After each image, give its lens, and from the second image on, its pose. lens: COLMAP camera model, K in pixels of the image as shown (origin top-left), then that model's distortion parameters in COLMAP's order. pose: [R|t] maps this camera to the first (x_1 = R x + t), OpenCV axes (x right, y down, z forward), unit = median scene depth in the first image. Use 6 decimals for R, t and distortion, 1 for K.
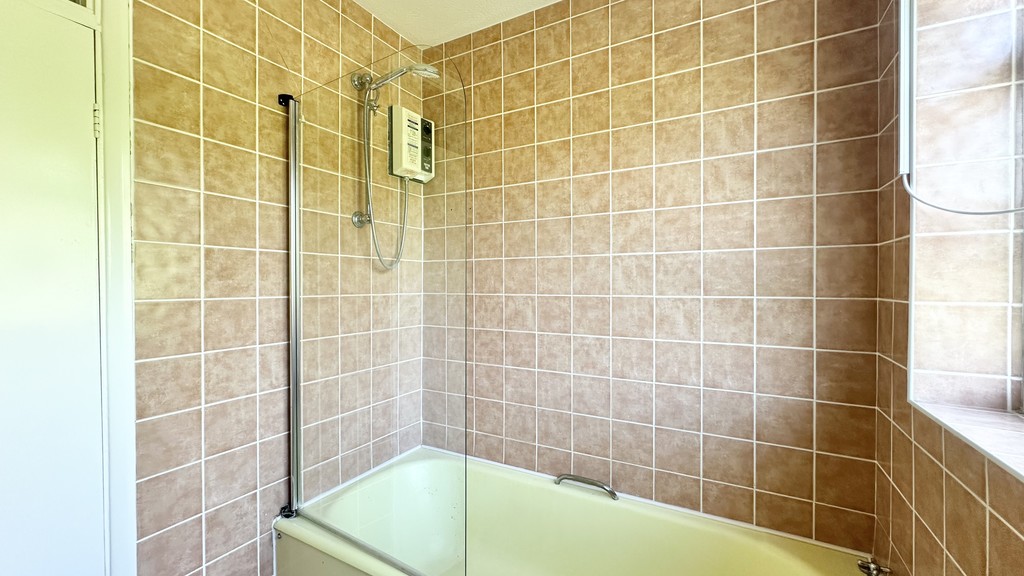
lens RADIAL K [[408.9, 0, 510.9], [0, 408.9, 282.5], [0, 0, 1]] dist [-0.006343, 0.000907]
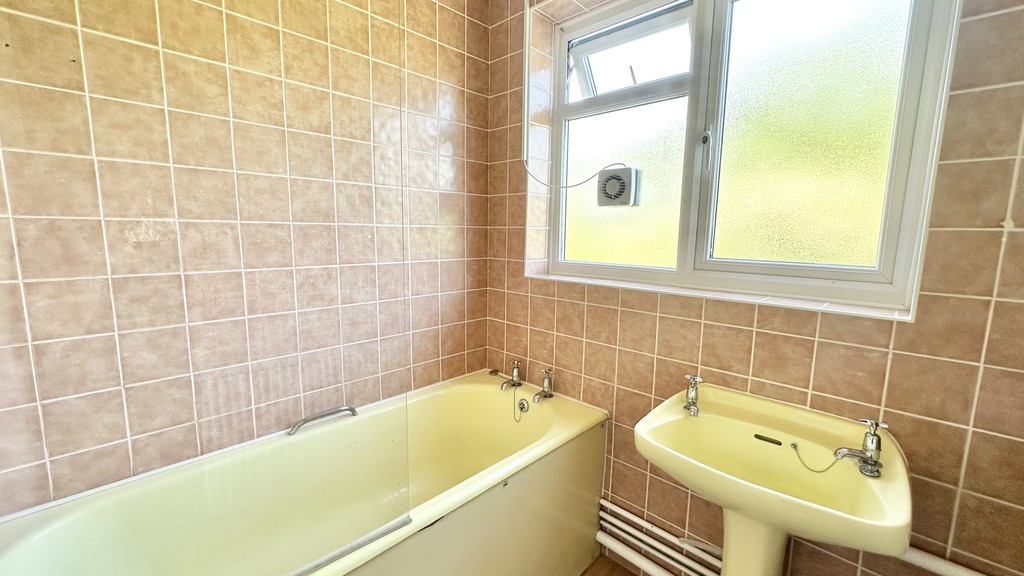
lens RADIAL K [[408.9, 0, 512.8], [0, 408.9, 290.7], [0, 0, 1]] dist [-0.006343, 0.000907]
pose [[0.255487, -0.126015, 0.958565, -0.598747], [-0.006938, 0.991205, 0.132155, 0.058308], [-0.966788, -0.040414, 0.252366, 0.323808]]
